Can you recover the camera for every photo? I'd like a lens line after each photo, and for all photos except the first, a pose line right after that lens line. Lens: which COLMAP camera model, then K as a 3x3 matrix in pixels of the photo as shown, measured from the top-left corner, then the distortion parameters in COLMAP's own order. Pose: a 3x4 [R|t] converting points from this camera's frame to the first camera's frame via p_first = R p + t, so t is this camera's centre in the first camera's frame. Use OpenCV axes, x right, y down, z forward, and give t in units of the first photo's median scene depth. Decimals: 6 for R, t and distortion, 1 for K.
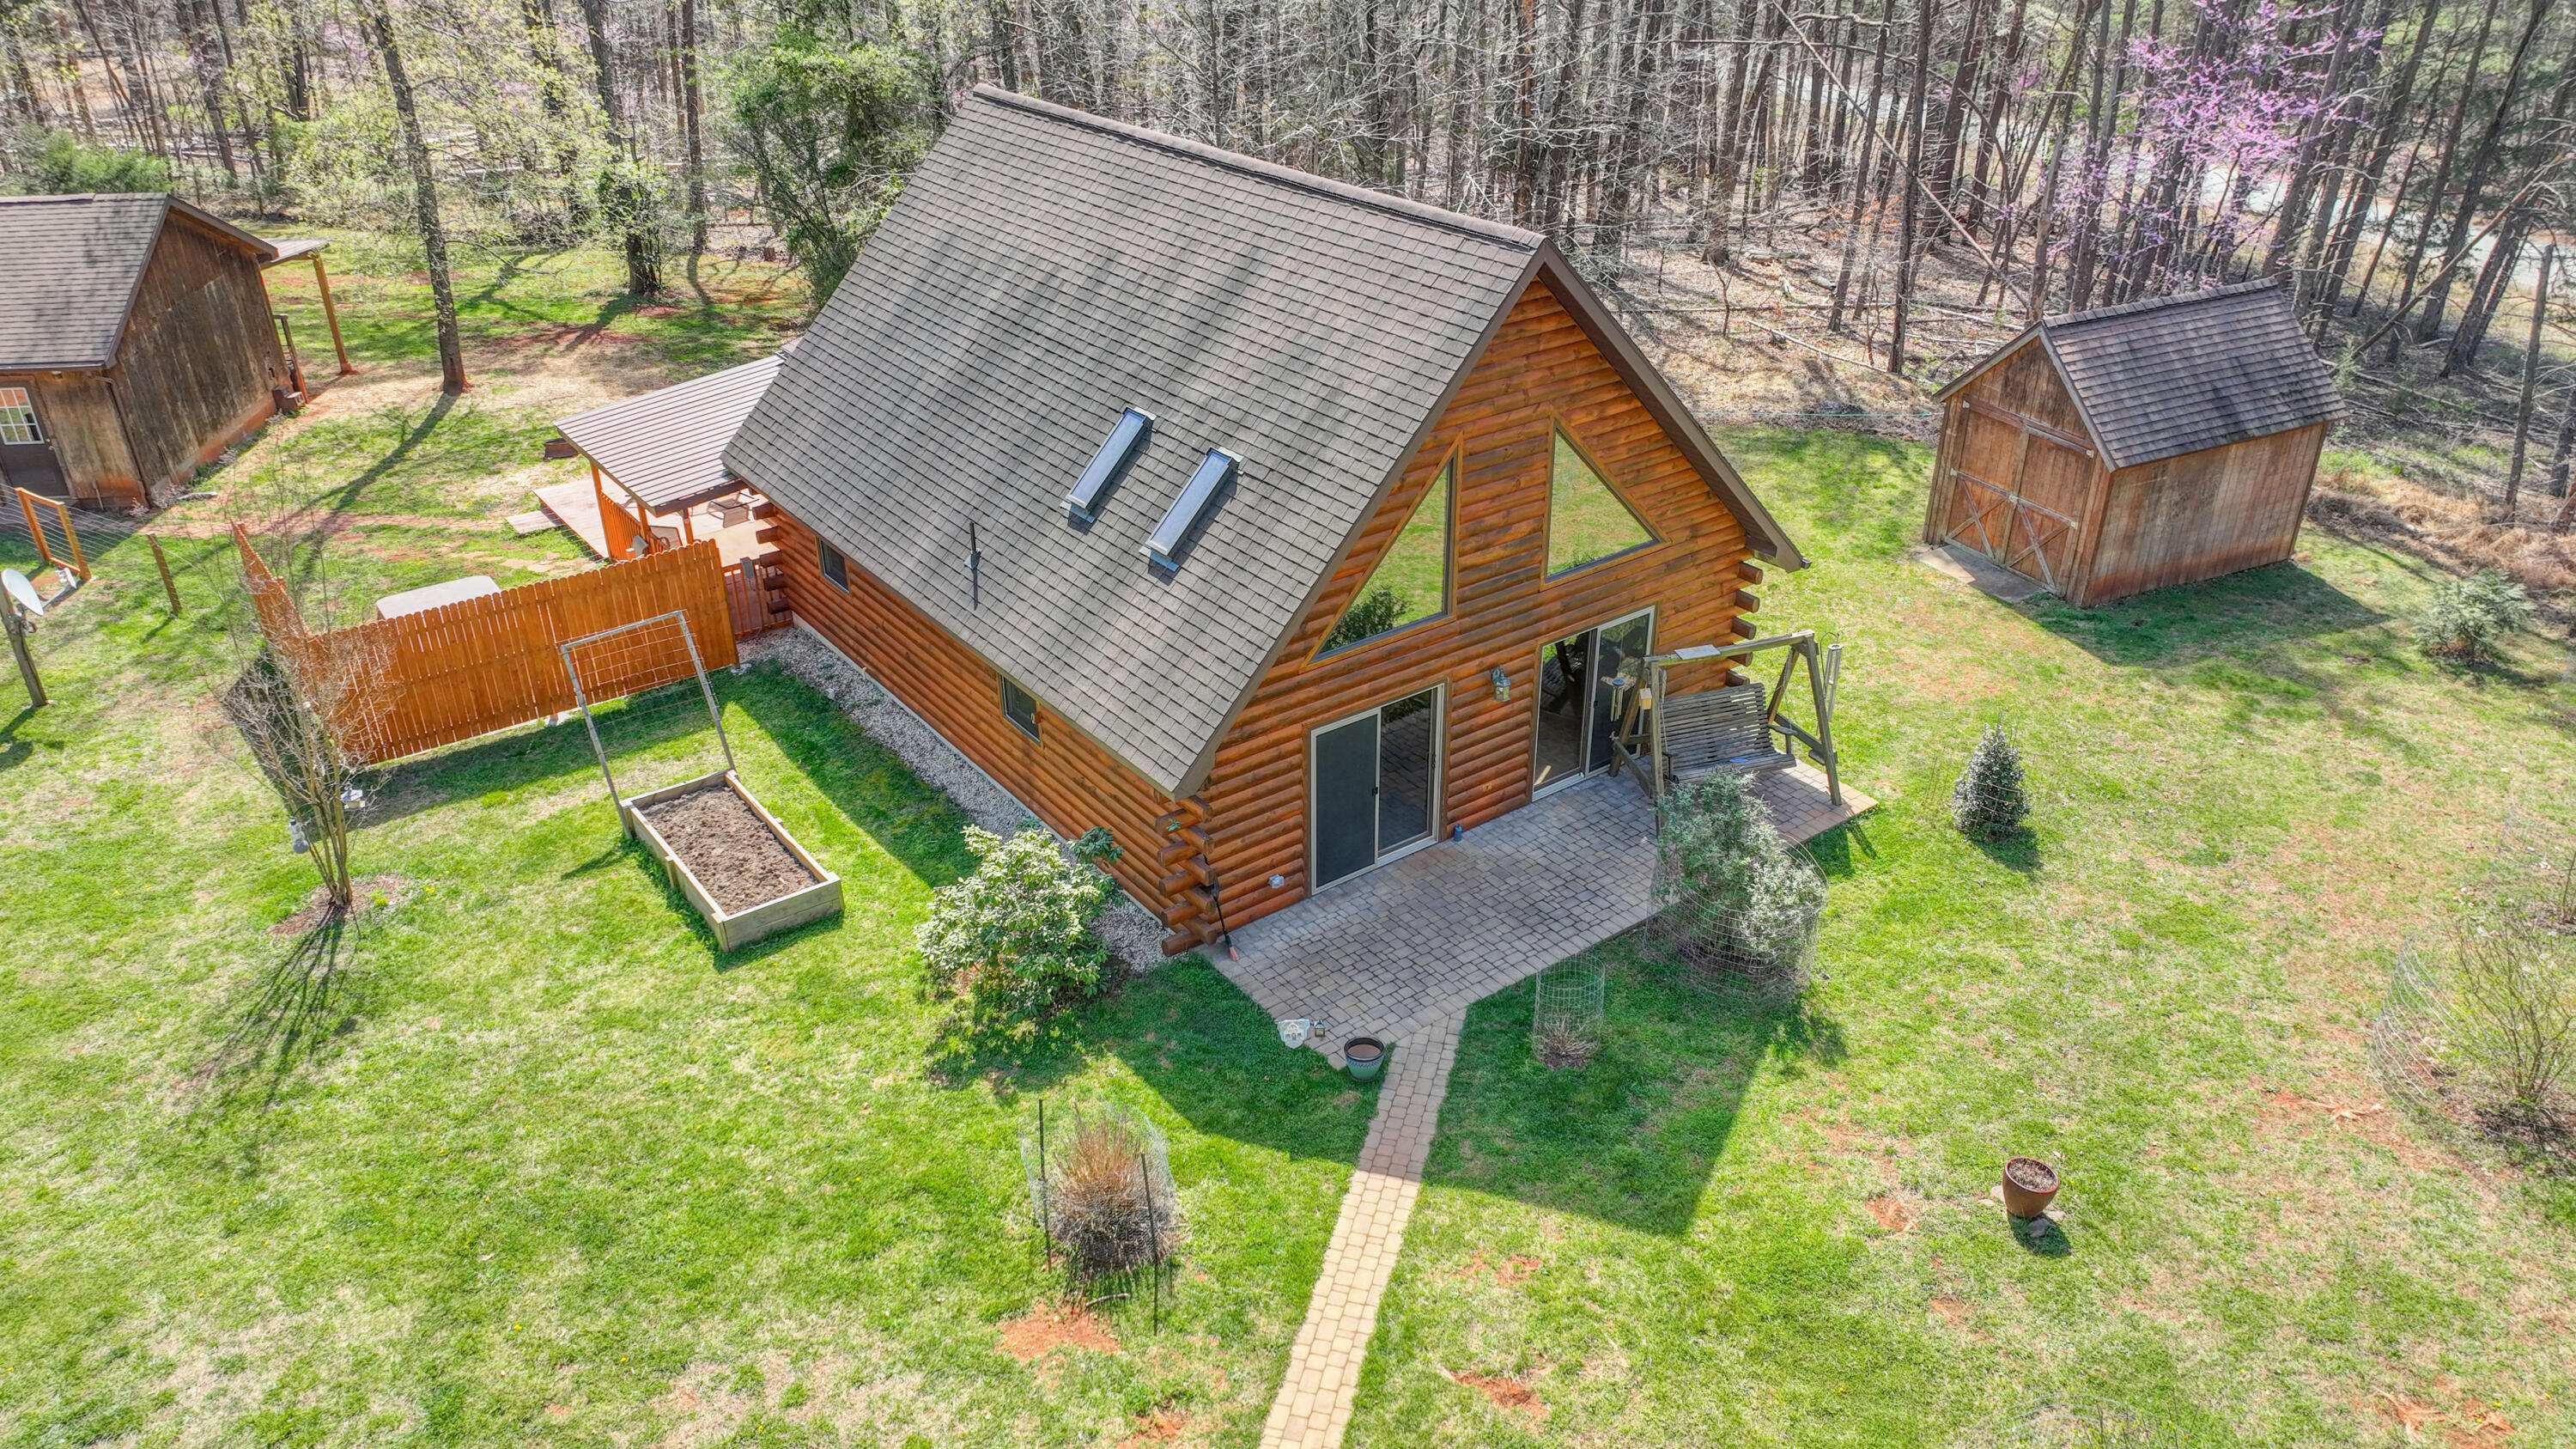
lens RADIAL K [[1805.5, 0, 1288.0], [0, 1805.5, 724.5], [0, 0, 1]] dist [0.008707, 0.000491]
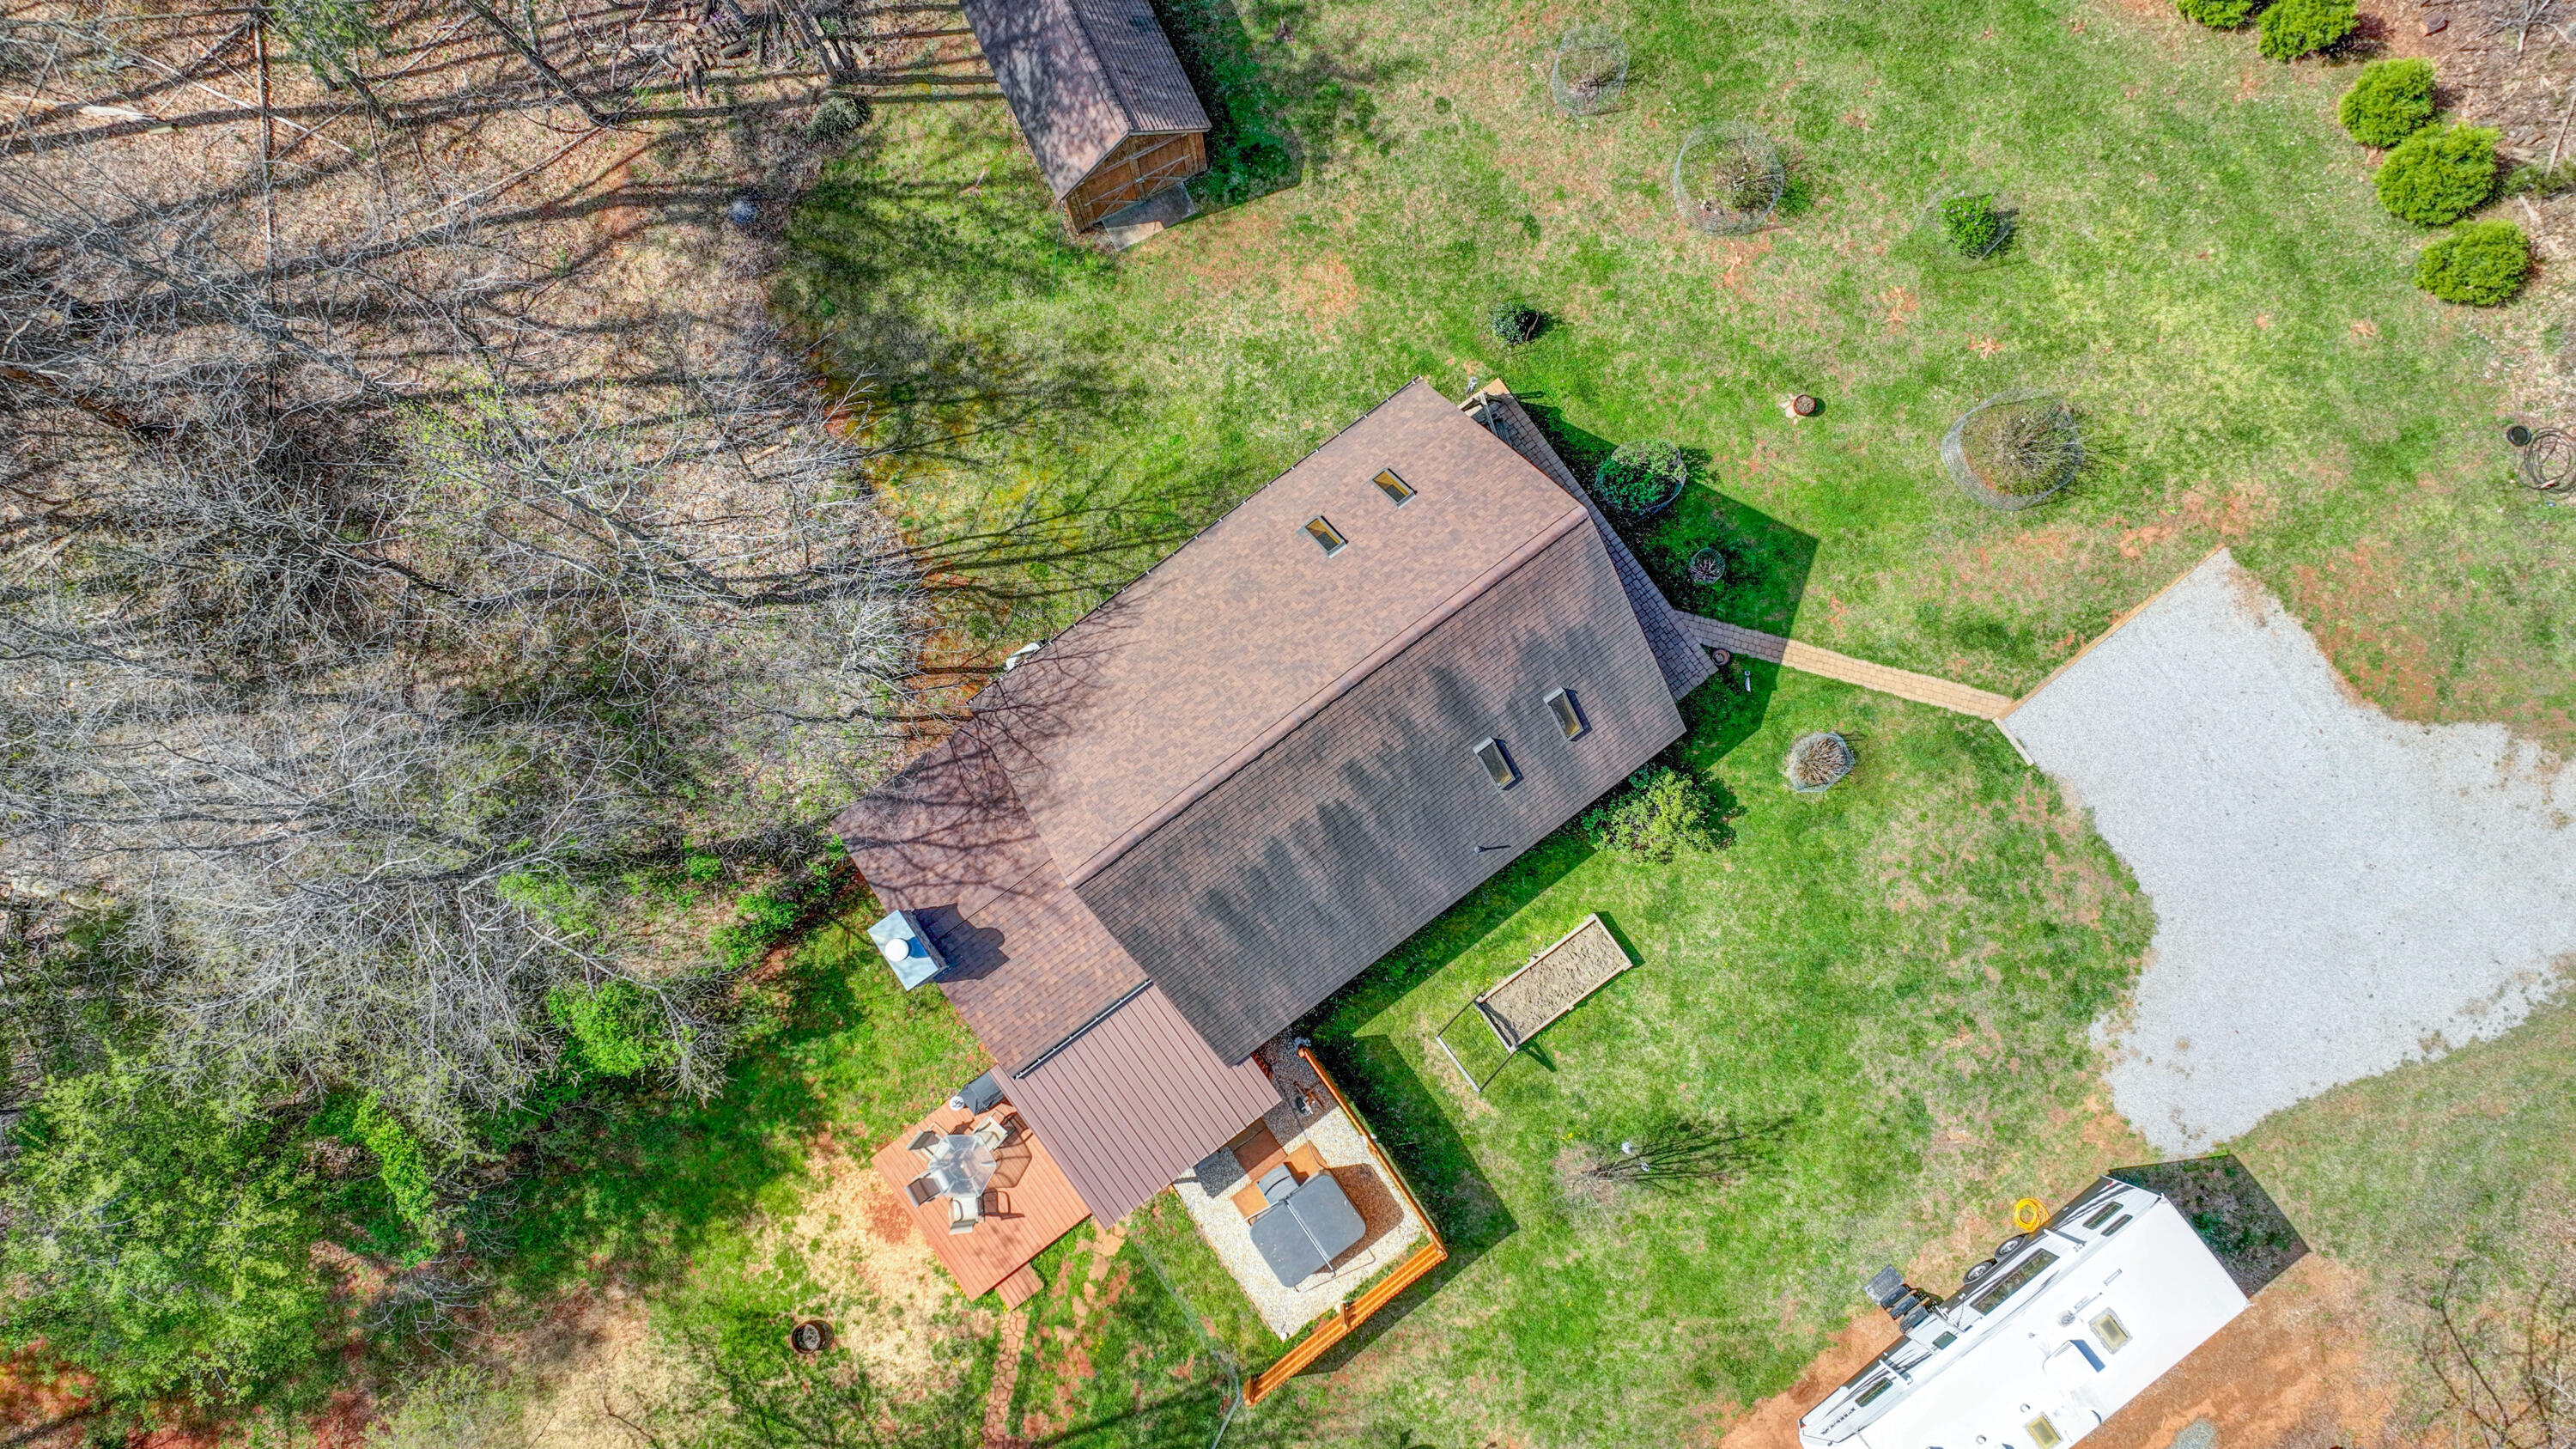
lens RADIAL K [[1805.5, 0, 1288.0], [0, 1805.5, 724.5], [0, 0, 1]] dist [0.008707, 0.000491]
pose [[0.005496, -0.994652, 0.103132, -0.244916], [0.484161, 0.092887, 0.870035, -1.797307], [-0.874962, 0.045151, 0.482082, 0.325360]]
